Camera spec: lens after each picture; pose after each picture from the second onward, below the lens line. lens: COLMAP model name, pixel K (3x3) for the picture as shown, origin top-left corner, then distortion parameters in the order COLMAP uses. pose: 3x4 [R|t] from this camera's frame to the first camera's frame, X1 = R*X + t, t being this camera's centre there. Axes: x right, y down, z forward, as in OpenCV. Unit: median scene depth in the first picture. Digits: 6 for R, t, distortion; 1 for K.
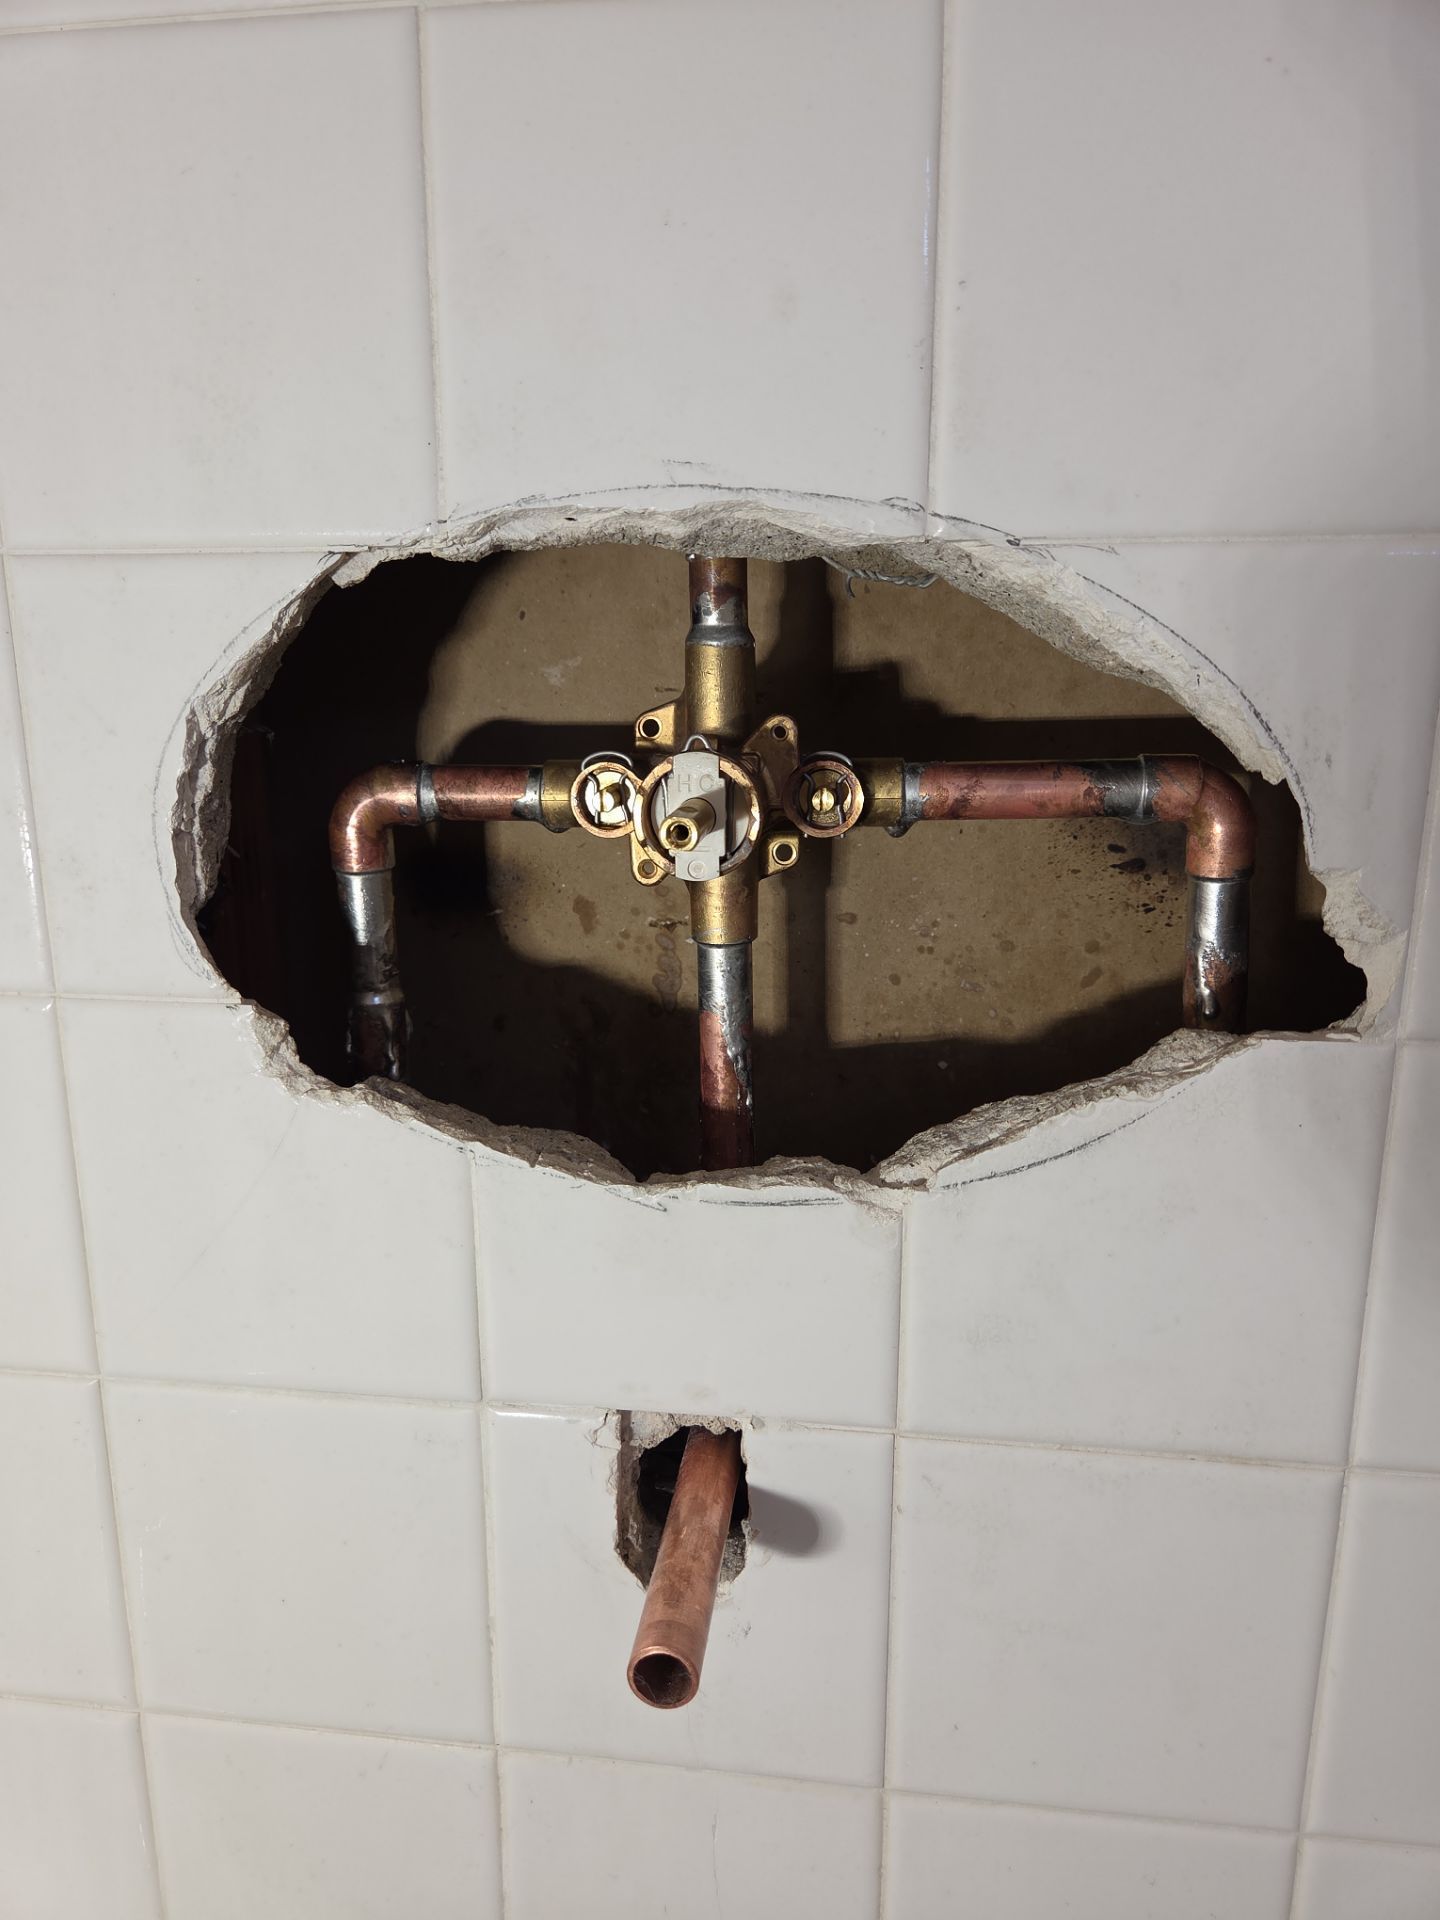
lens RADIAL K [[1254.7, 0, 714.9], [0, 1254.7, 1020.2], [0, 0, 1]] dist [0.052406, -0.061247]
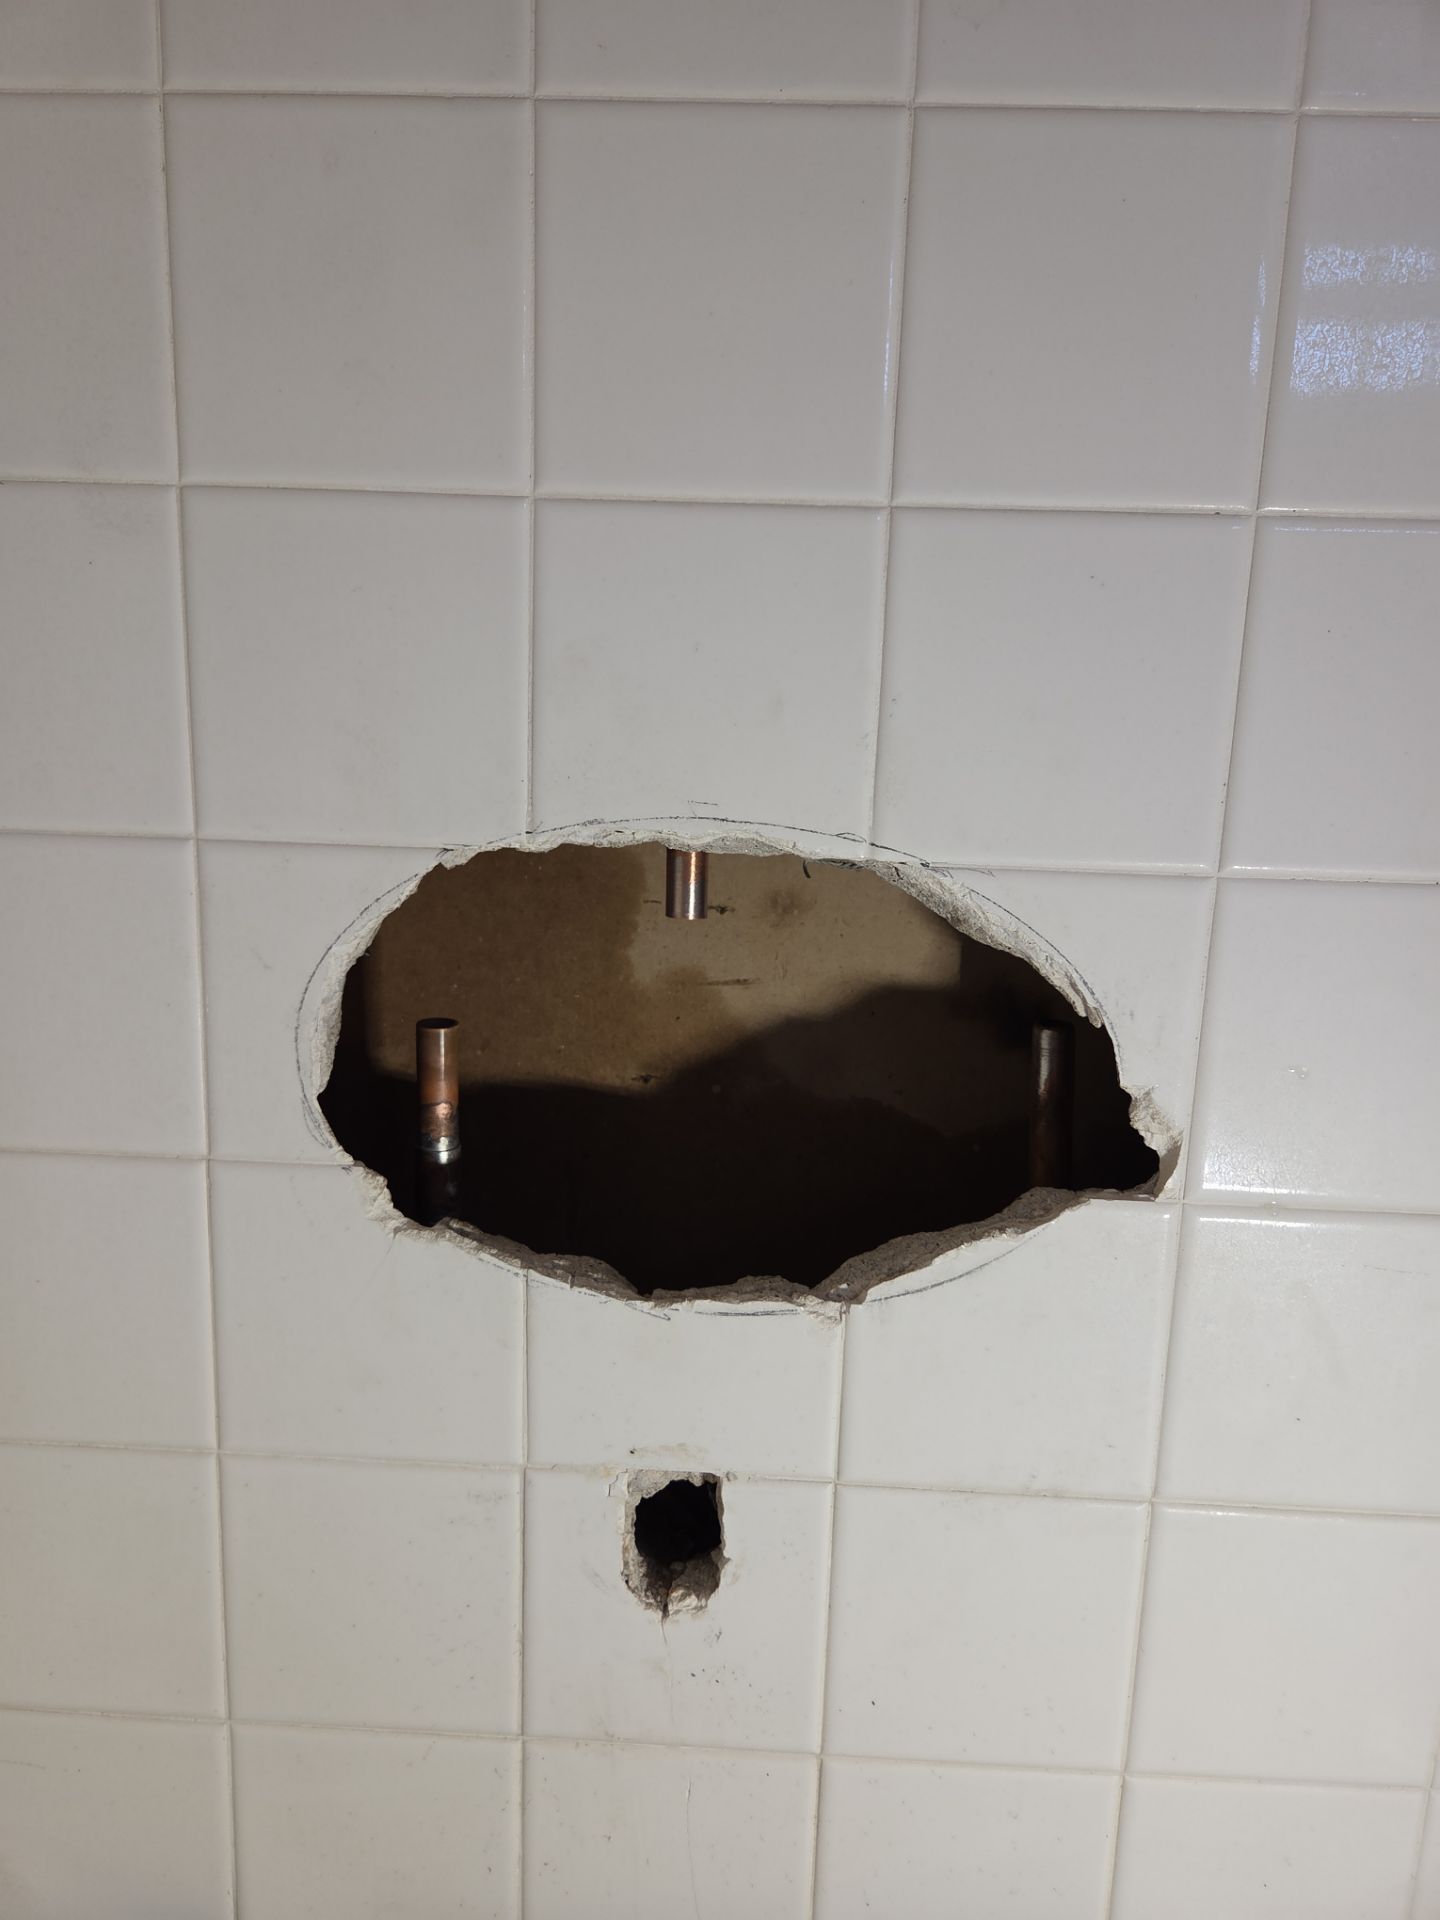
lens RADIAL K [[1254.7, 0, 714.9], [0, 1254.7, 1020.2], [0, 0, 1]] dist [0.052406, -0.061247]
pose [[0.994553, 0.015548, 0.103070, -0.135508], [-0.011735, 0.999228, -0.037502, -0.121341], [-0.103574, 0.036088, 0.993967, -0.368688]]
